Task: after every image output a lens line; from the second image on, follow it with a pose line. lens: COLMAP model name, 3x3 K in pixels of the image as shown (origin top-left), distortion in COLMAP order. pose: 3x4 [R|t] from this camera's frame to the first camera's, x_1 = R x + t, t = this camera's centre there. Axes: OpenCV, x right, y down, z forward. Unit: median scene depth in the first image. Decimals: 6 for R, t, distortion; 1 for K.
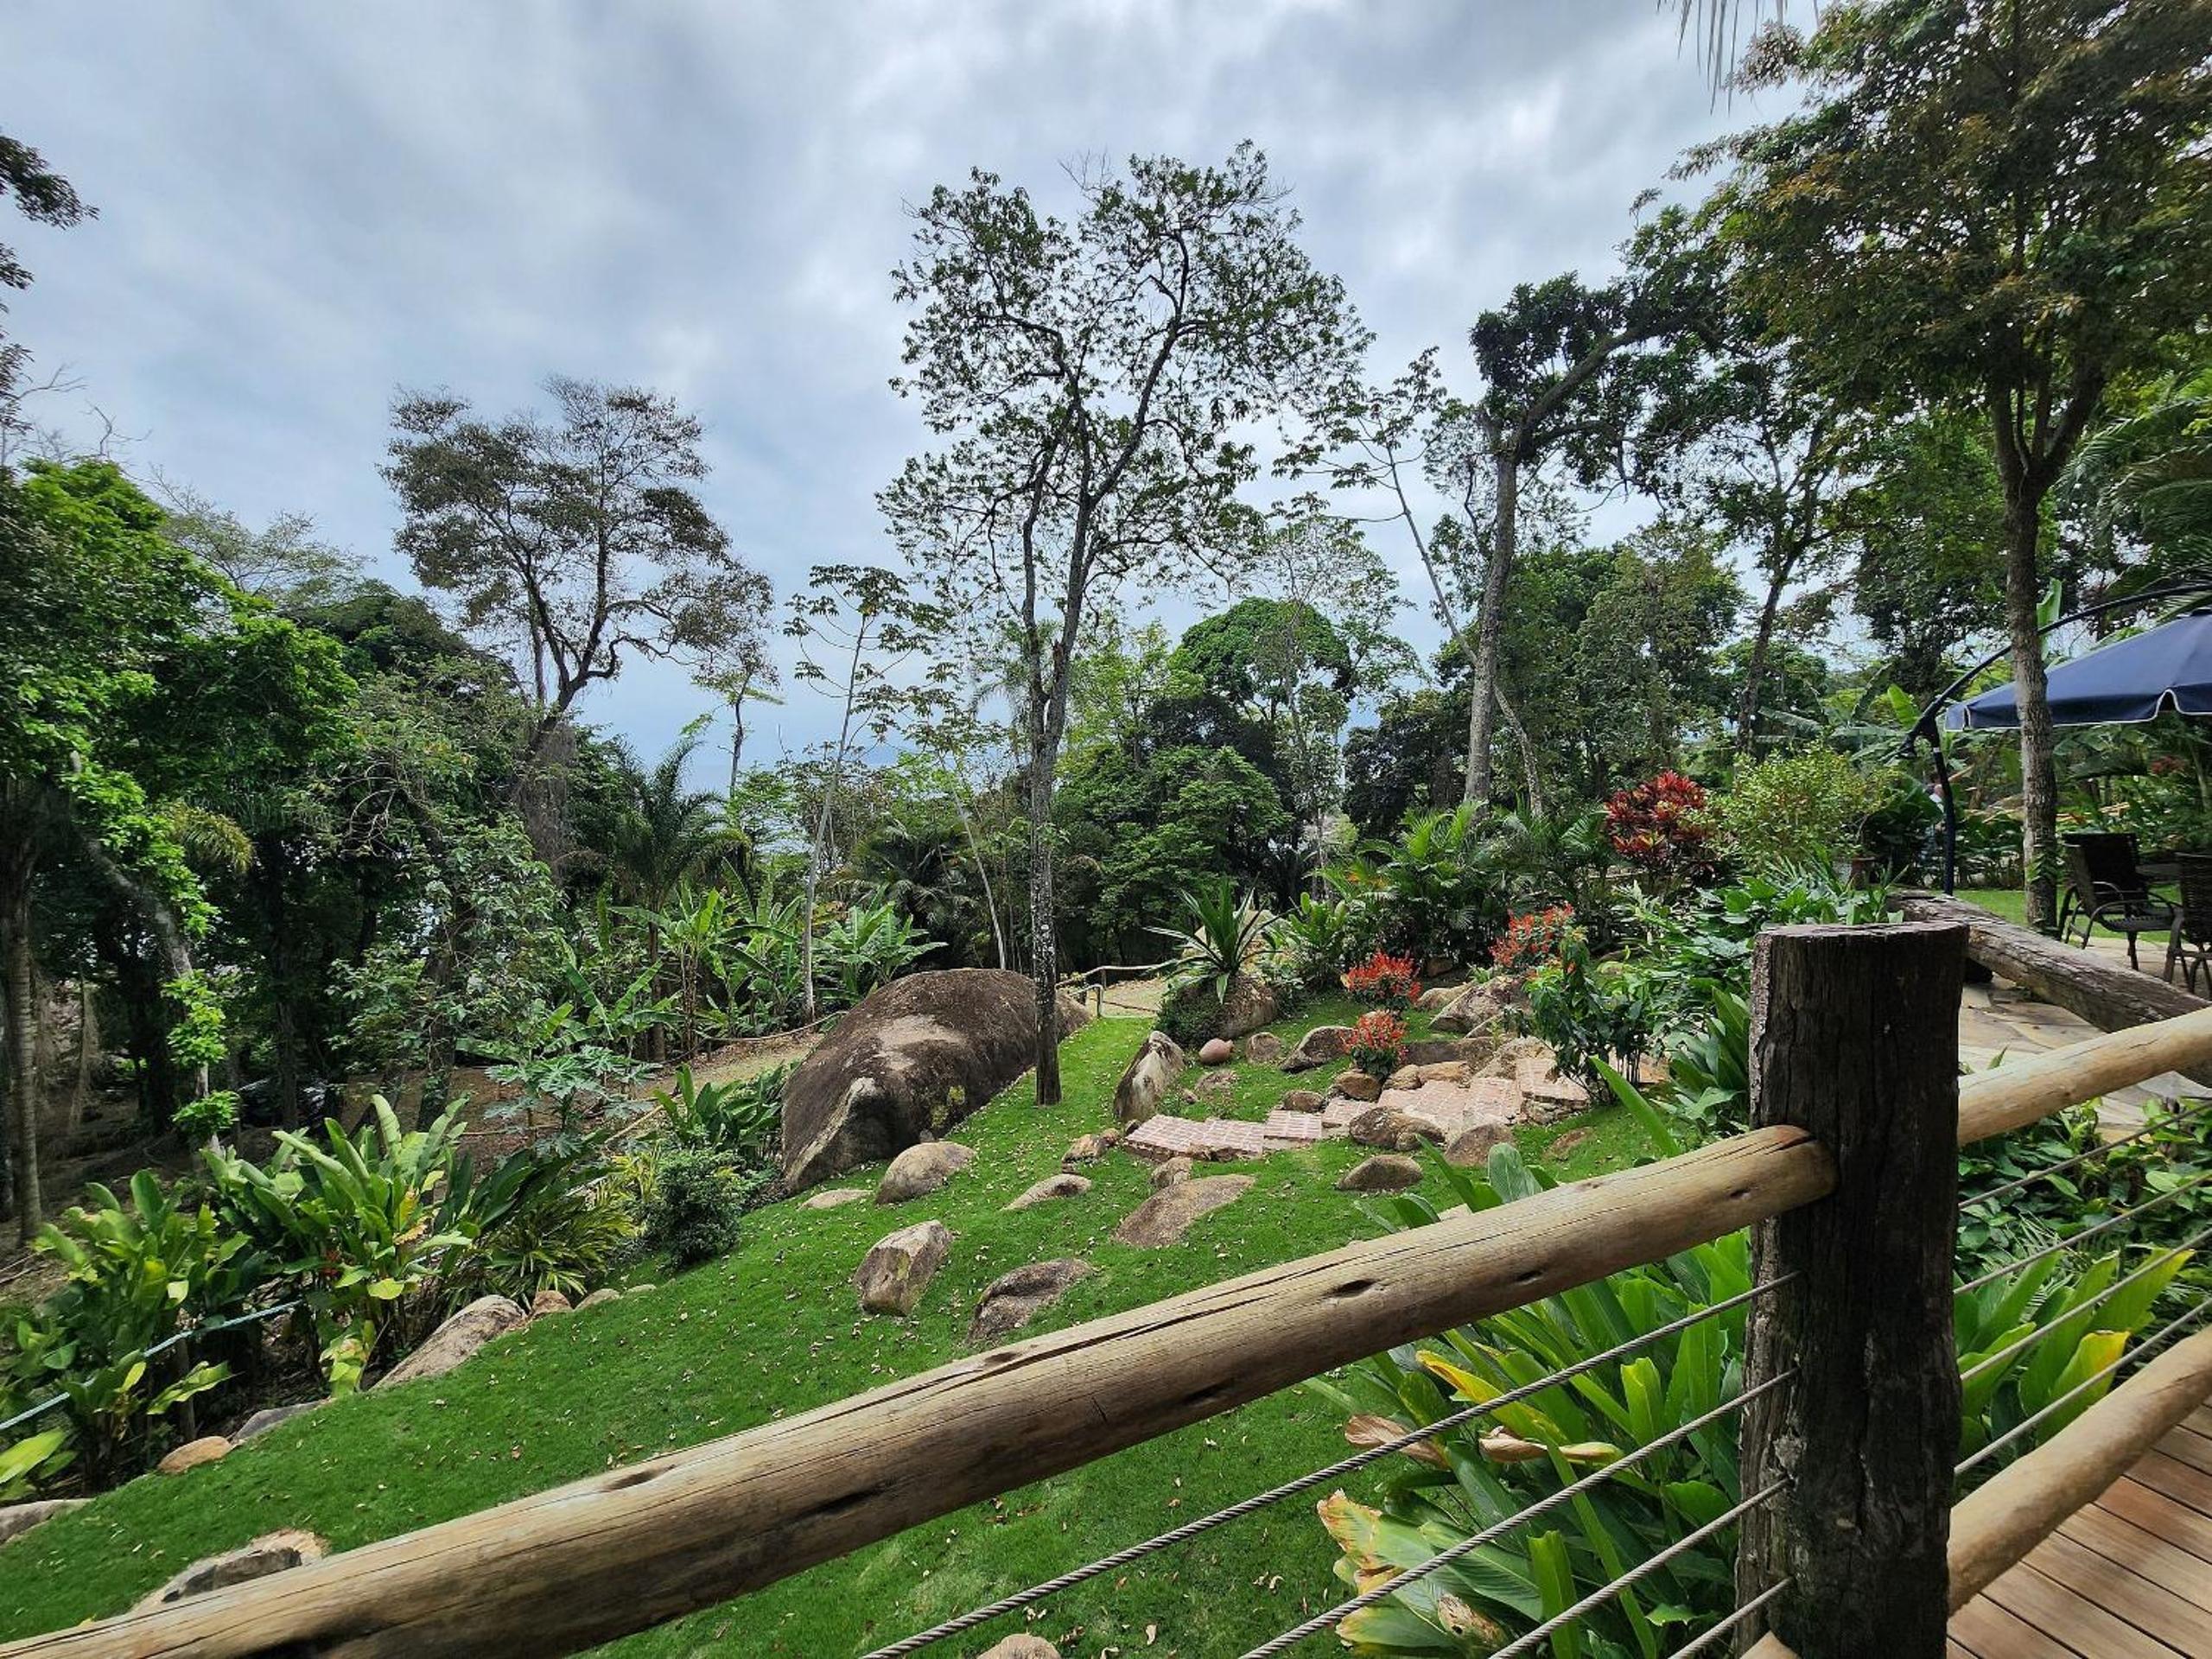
lens RADIAL K [[907.7, 0, 1098.8], [0, 907.7, 825.4], [0, 0, 1]] dist [-0.000410, -0.001023]
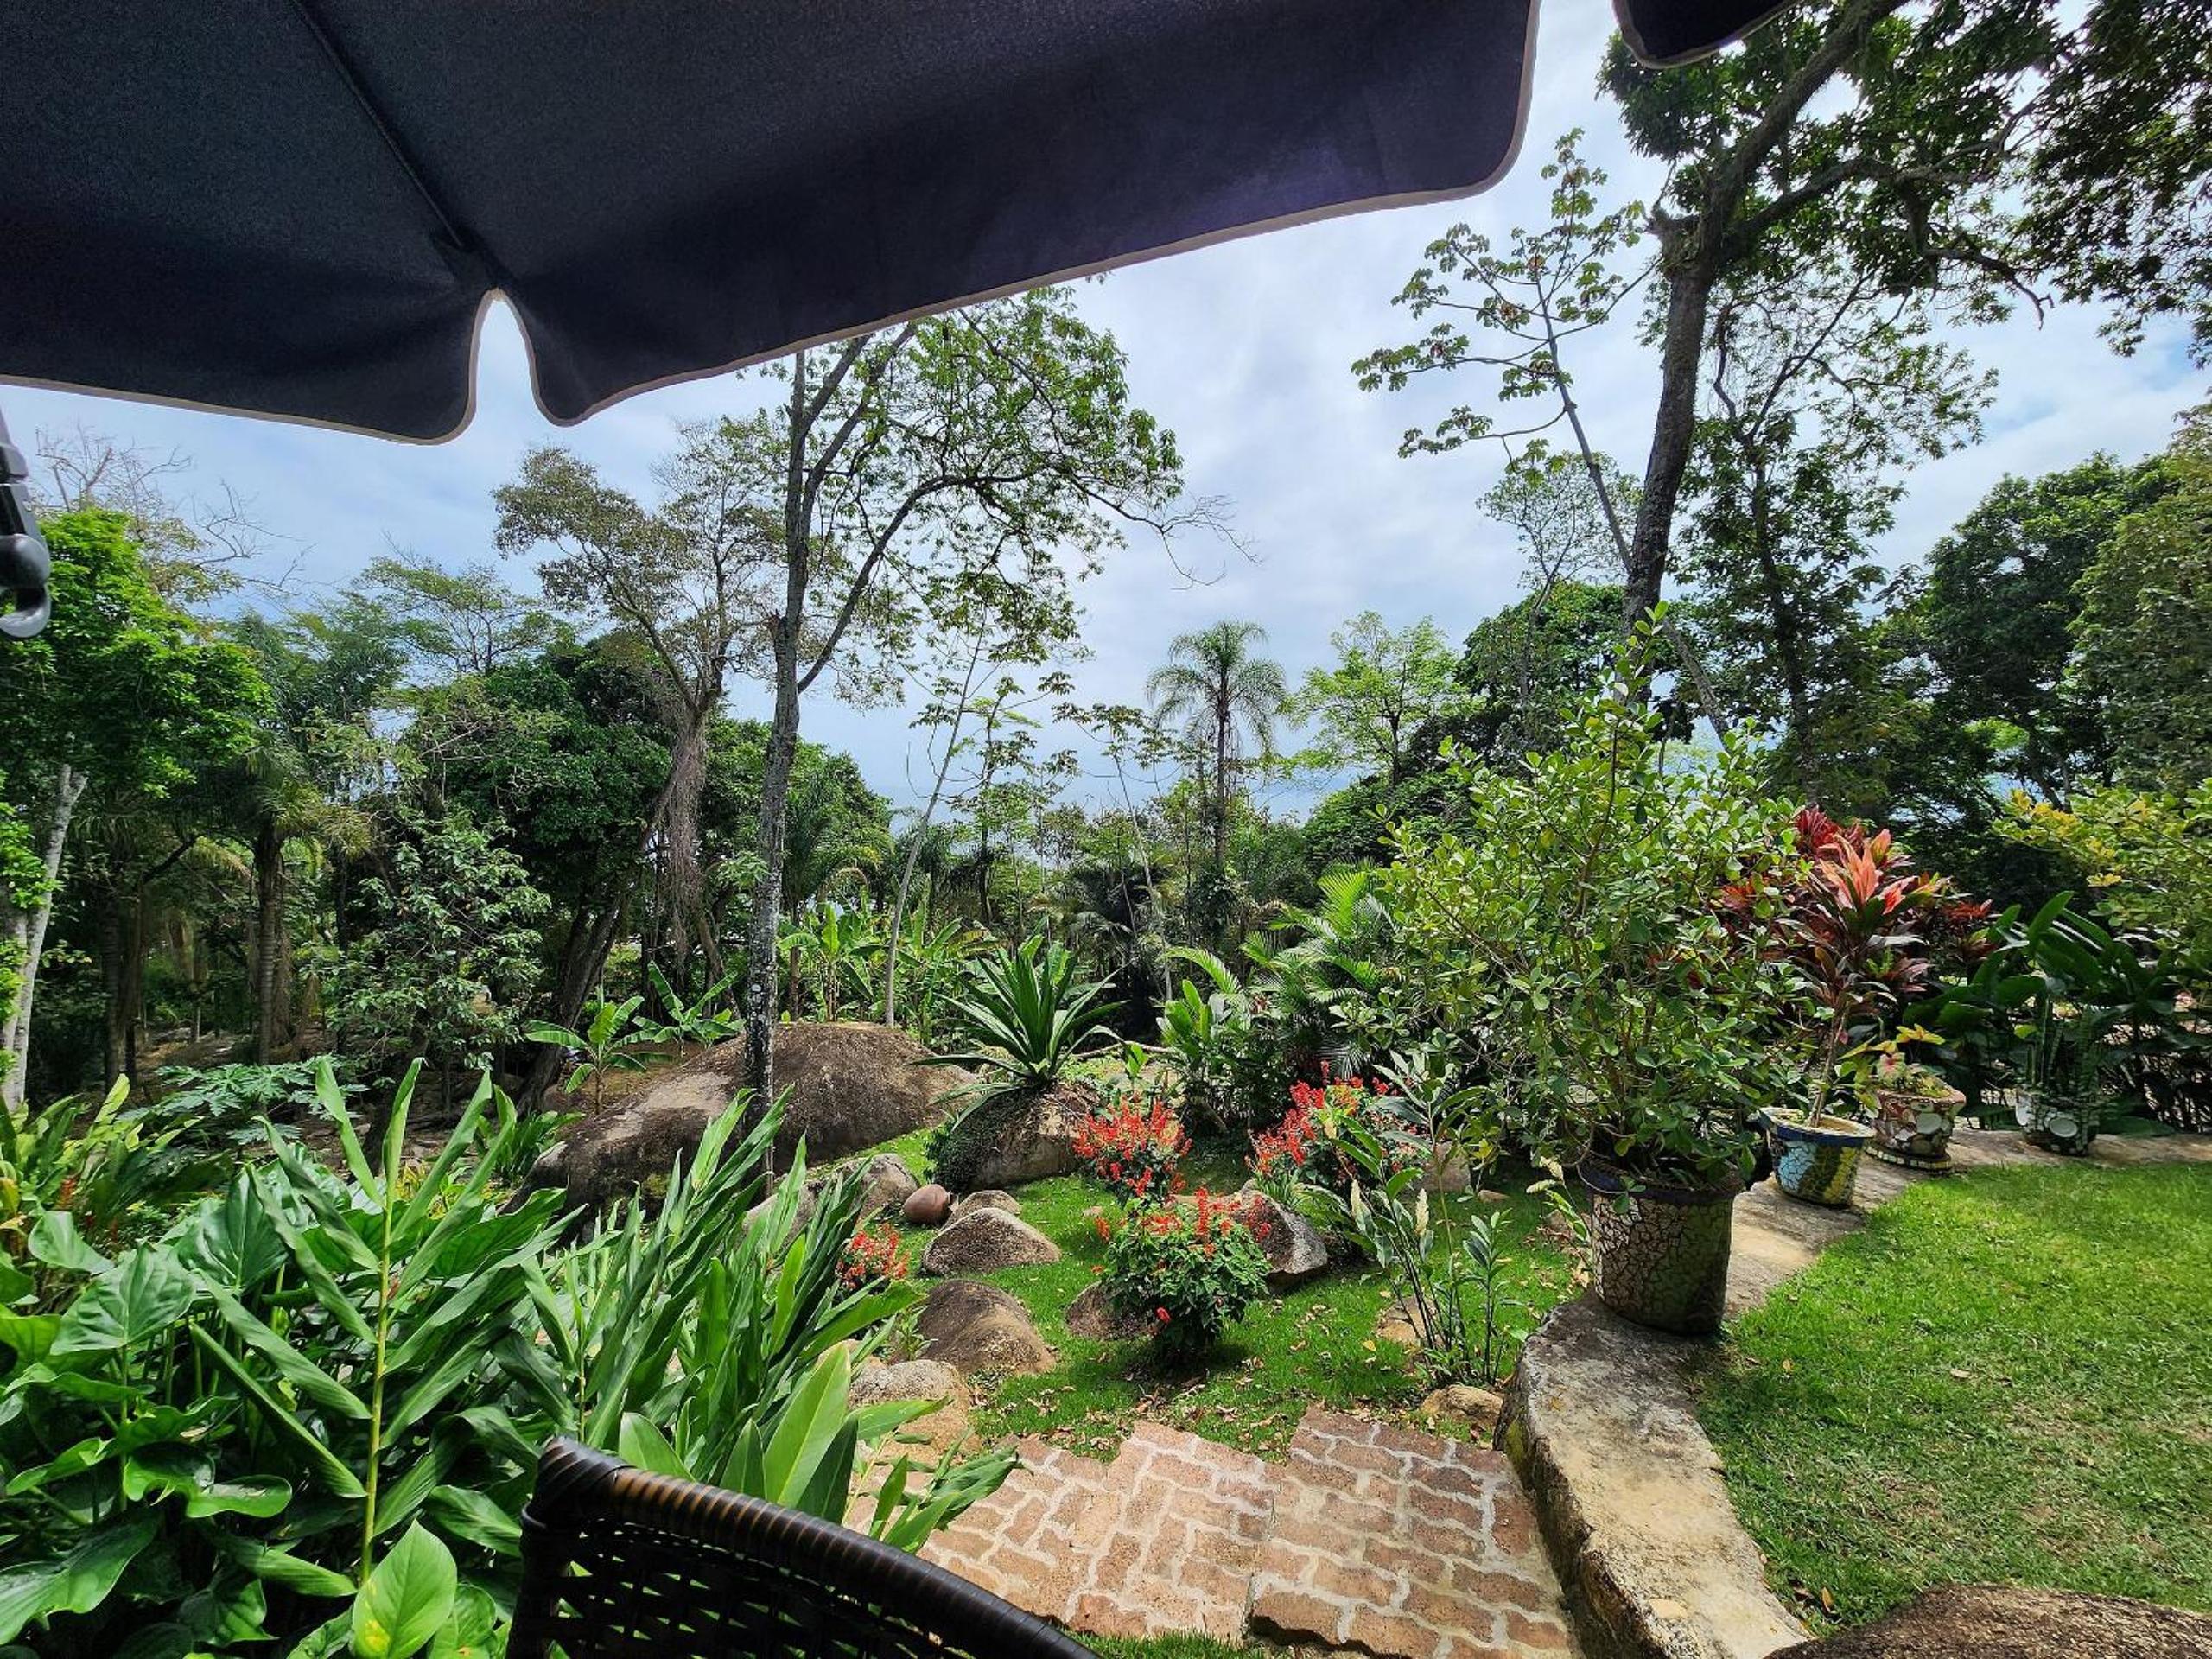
lens RADIAL K [[905.1, 0, 1106.1], [0, 905.1, 824.2], [0, 0, 1]] dist [0.001262, -0.002409]
pose [[0.891267, 0.037128, -0.451956, 0.354388], [-0.054169, 0.998223, -0.024818, -0.015516], [0.450231, 0.046602, 0.891695, 0.296848]]
